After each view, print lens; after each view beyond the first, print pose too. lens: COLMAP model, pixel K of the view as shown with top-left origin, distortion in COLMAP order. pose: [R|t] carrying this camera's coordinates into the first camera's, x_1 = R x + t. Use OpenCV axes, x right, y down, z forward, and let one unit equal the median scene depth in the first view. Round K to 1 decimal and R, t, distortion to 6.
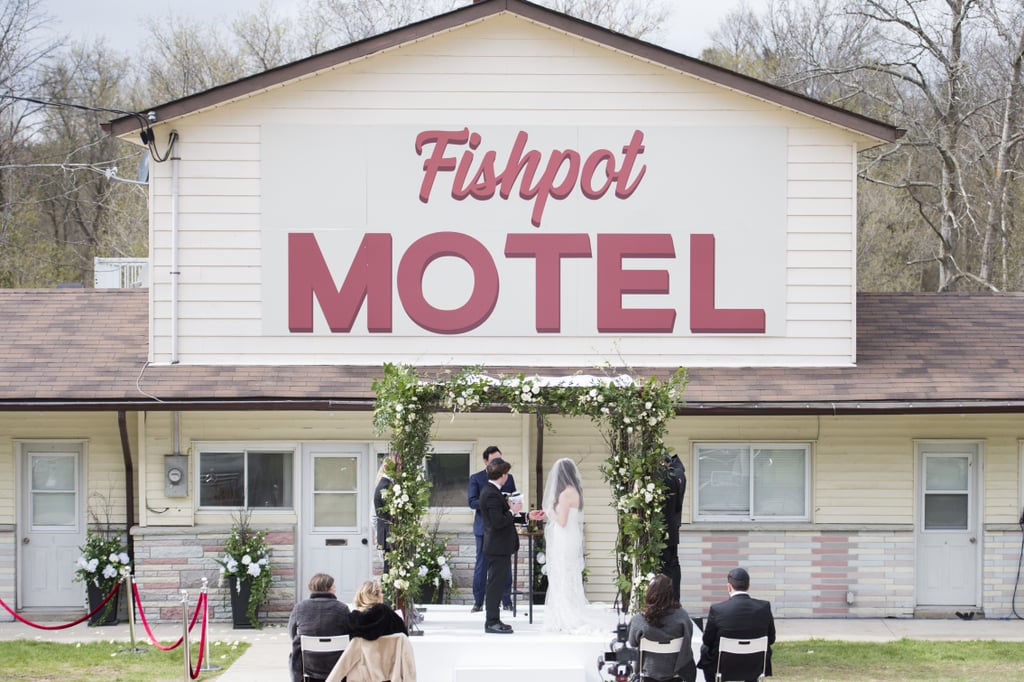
lens RADIAL K [[1932.3, 0, 490.1], [0, 1932.3, 382.7], [0, 0, 1]] dist [-0.066142, -0.125447]
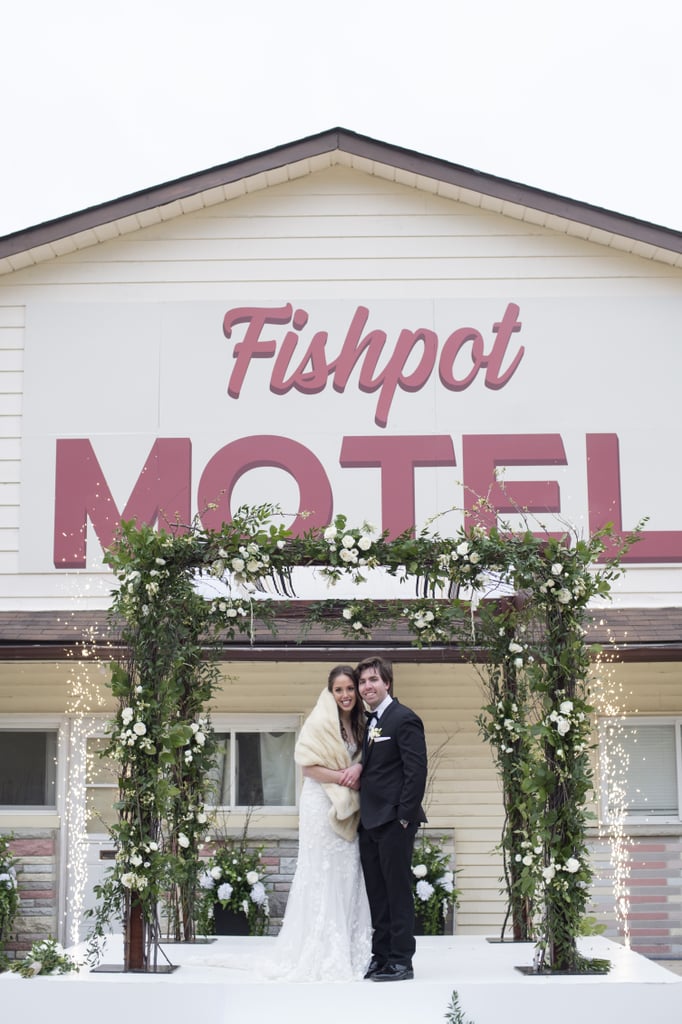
lens RADIAL K [[1471.7, 0, 319.3], [0, 1471.7, 511.5], [0, 0, 1]] dist [-0.109228, 0.006701]
pose [[0.999158, -0.012692, -0.039019, 0.021649], [0.004801, 0.980587, -0.196025, 0.064699], [0.040750, 0.195673, 0.979822, 0.440692]]
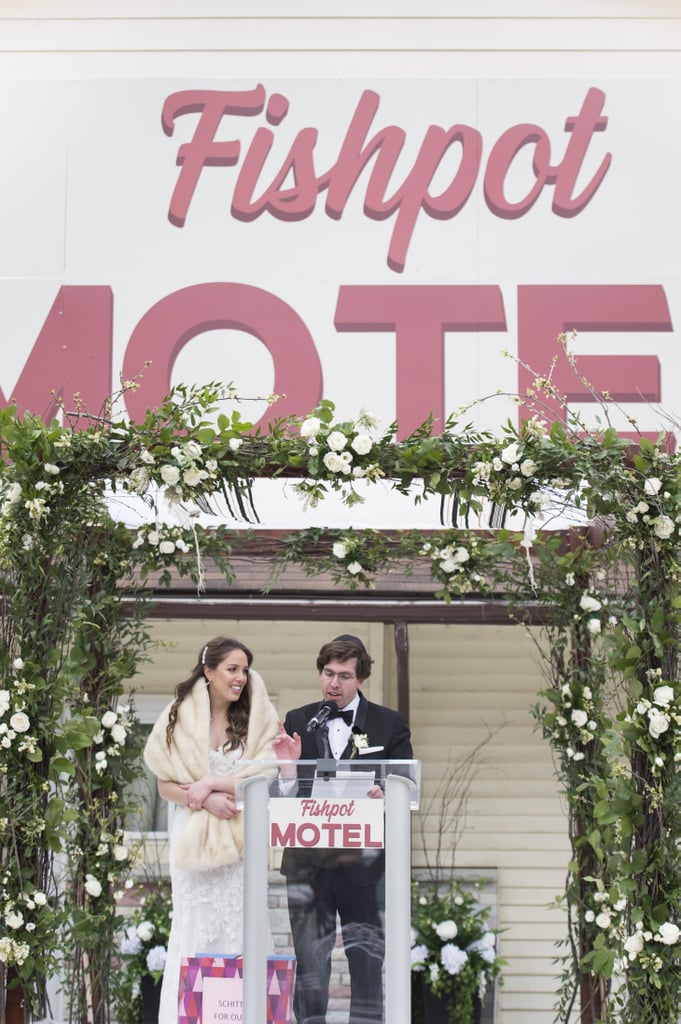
lens RADIAL K [[2123.0, 0, 340.5], [0, 2123.0, 512.0], [0, 0, 1]] dist [-0.051630, -0.240716]
pose [[0.999608, -0.001642, -0.027938, 0.024654], [-0.002402, 0.989558, -0.144114, 0.062082], [0.027883, 0.144125, 0.989167, 0.457603]]
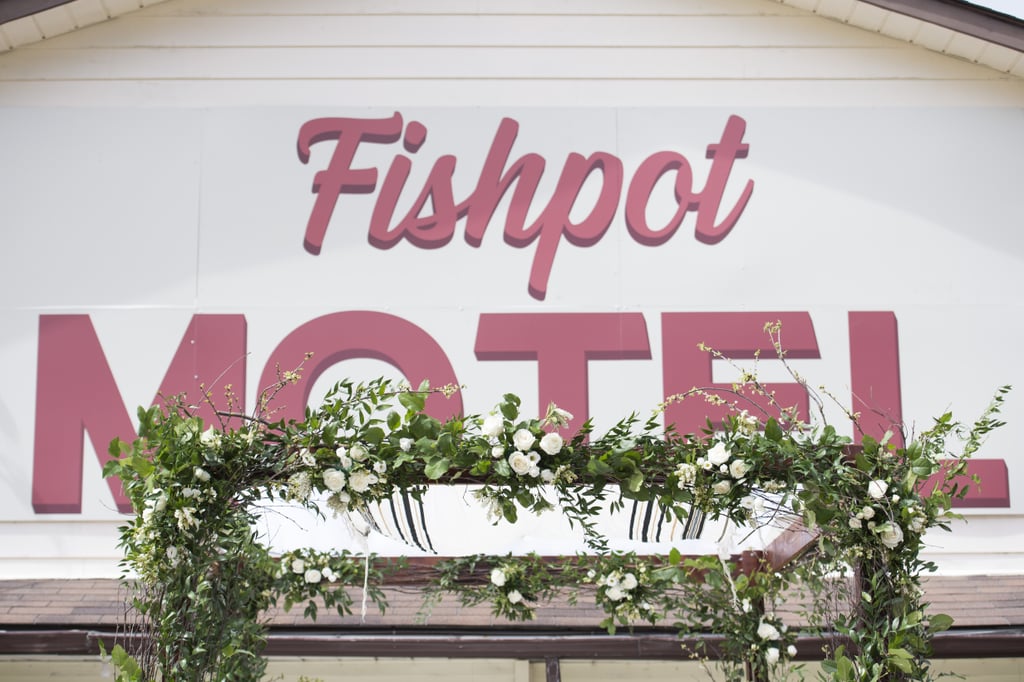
lens RADIAL K [[1932.3, 0, 490.1], [0, 1932.3, 382.7], [0, 0, 1]] dist [-0.066142, -0.125447]
pose [[0.999948, -0.008353, 0.005838, 0.008476], [0.009520, 0.970105, -0.242497, 0.060413], [-0.003638, 0.242540, 0.970135, 0.523636]]
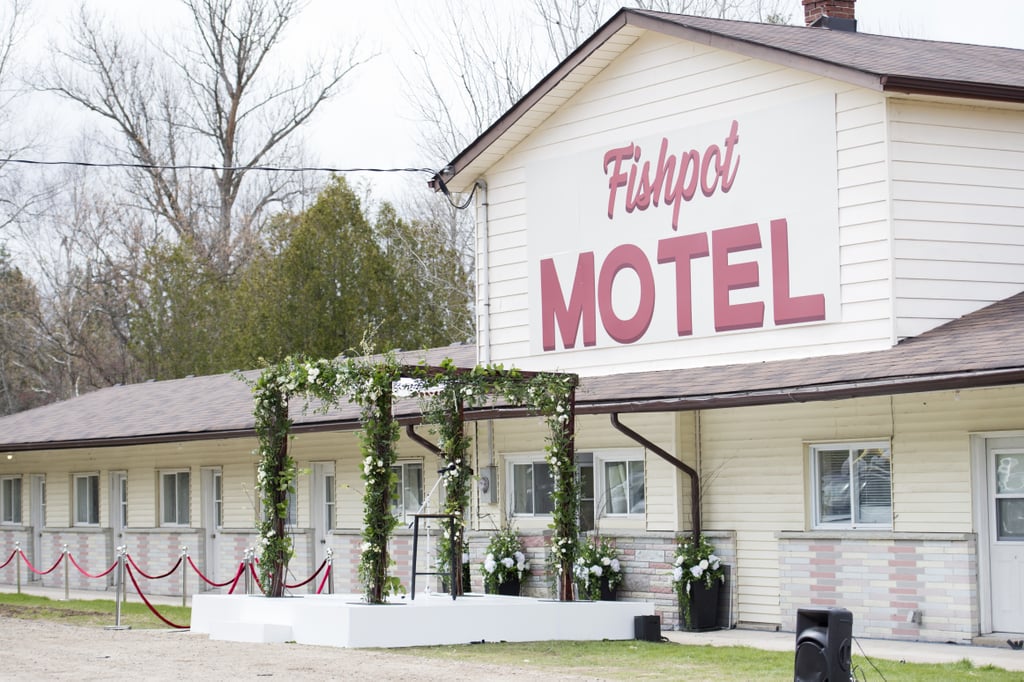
lens RADIAL K [[2362.7, 0, 512.0], [0, 2362.7, 341.0], [0, 0, 1]] dist [-0.089421, -0.566744]
pose [[0.522196, -0.065771, -0.850286, 1.015860], [-0.001716, 0.996939, -0.078169, 0.071914], [0.852824, 0.042279, 0.520484, 0.294585]]
